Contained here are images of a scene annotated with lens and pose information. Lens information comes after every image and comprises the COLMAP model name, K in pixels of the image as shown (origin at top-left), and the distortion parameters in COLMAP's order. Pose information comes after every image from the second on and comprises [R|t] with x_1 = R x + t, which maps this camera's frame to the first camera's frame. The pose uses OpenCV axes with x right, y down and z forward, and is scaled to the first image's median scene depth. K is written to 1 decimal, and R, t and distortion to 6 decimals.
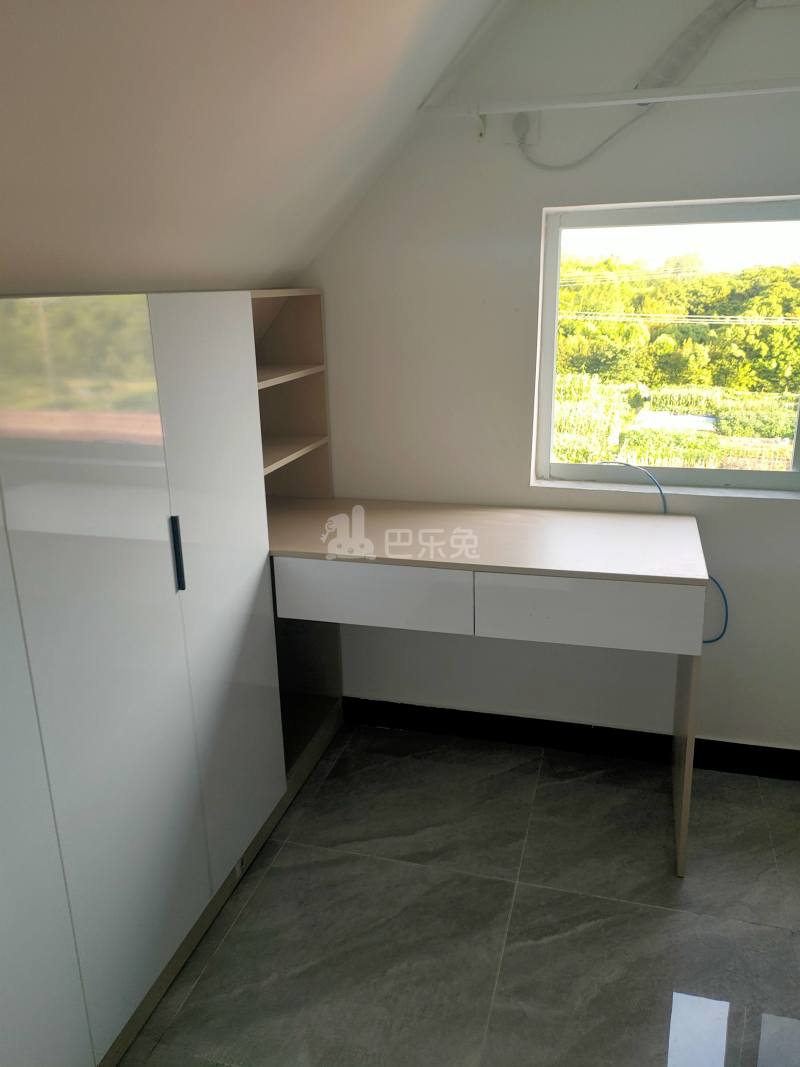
lens RADIAL K [[812.7, 0, 410.1], [0, 812.7, 539.9], [0, 0, 1]] dist [0.036933, -0.039190]
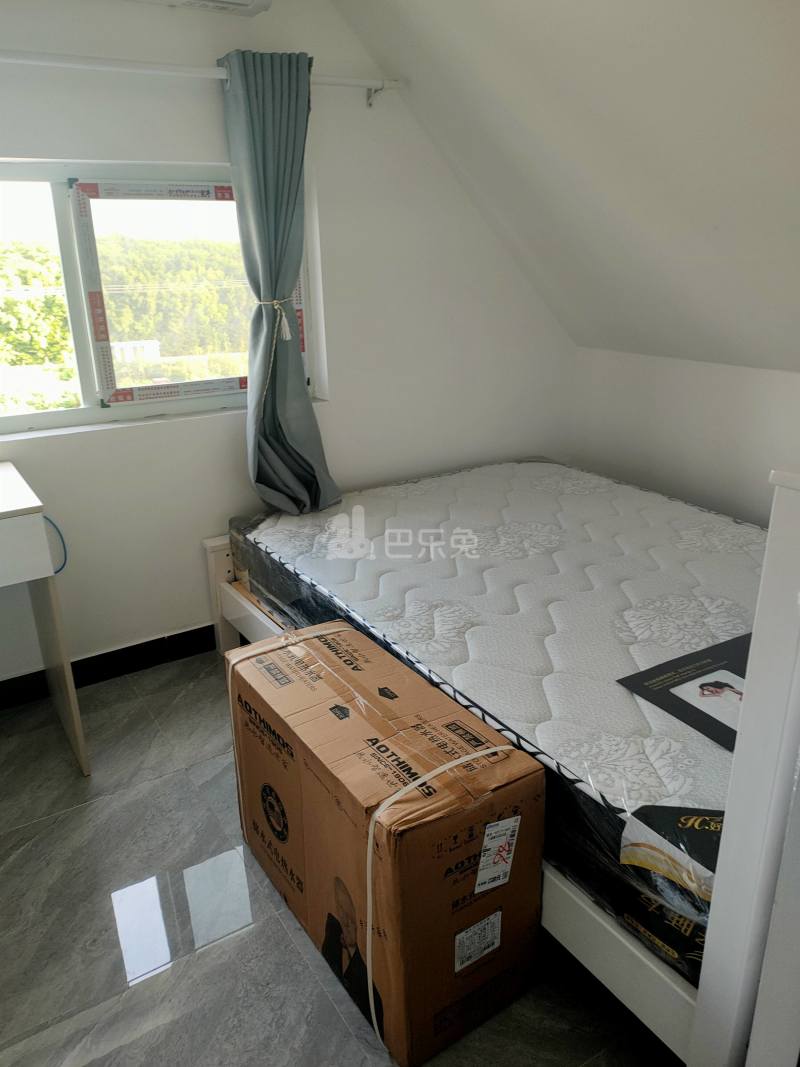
lens RADIAL K [[812.7, 0, 404.7], [0, 812.7, 528.0], [0, 0, 1]] dist [0.036933, -0.039190]
pose [[0.668638, -0.239572, 0.703938, -0.083993], [0.228747, 0.967040, 0.111838, 0.055766], [-0.707530, 0.086245, 0.701401, -0.117359]]
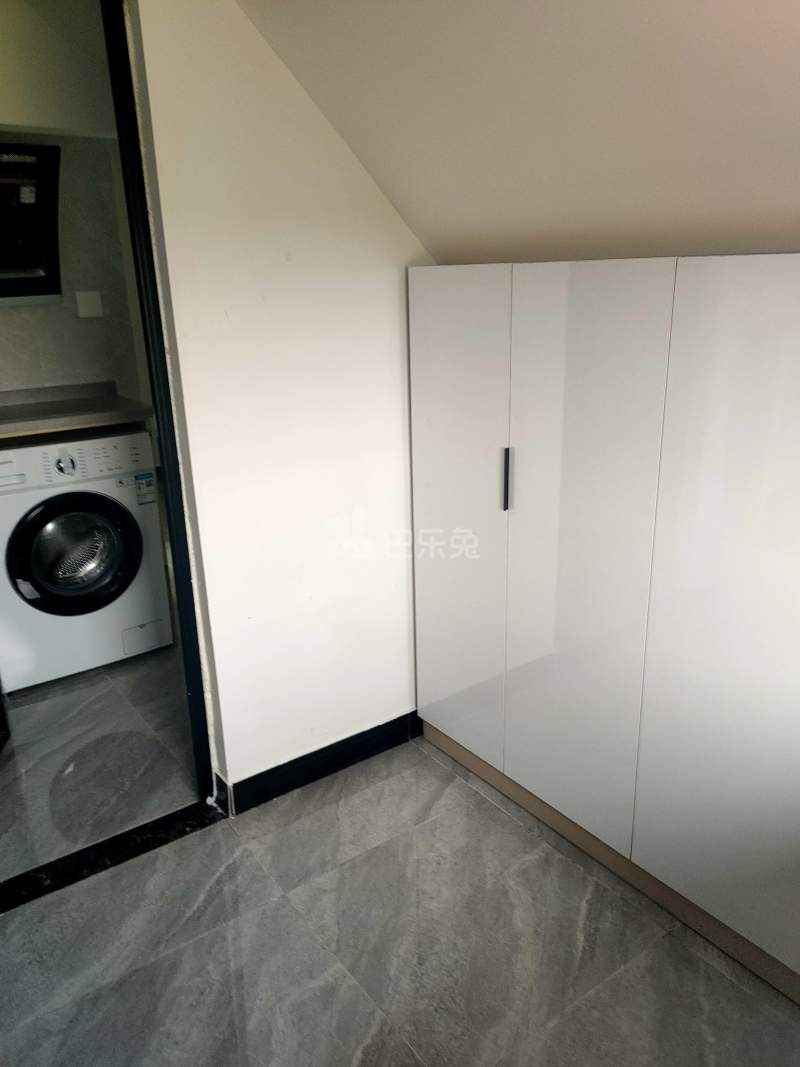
lens RADIAL K [[812.7, 0, 399.1], [0, 812.7, 534.9], [0, 0, 1]] dist [0.036933, -0.039190]
pose [[-0.623744, 0.273614, -0.732174, 0.610037], [-0.217493, 0.838978, 0.498811, -0.423091], [0.750759, 0.470373, -0.463799, 1.298338]]
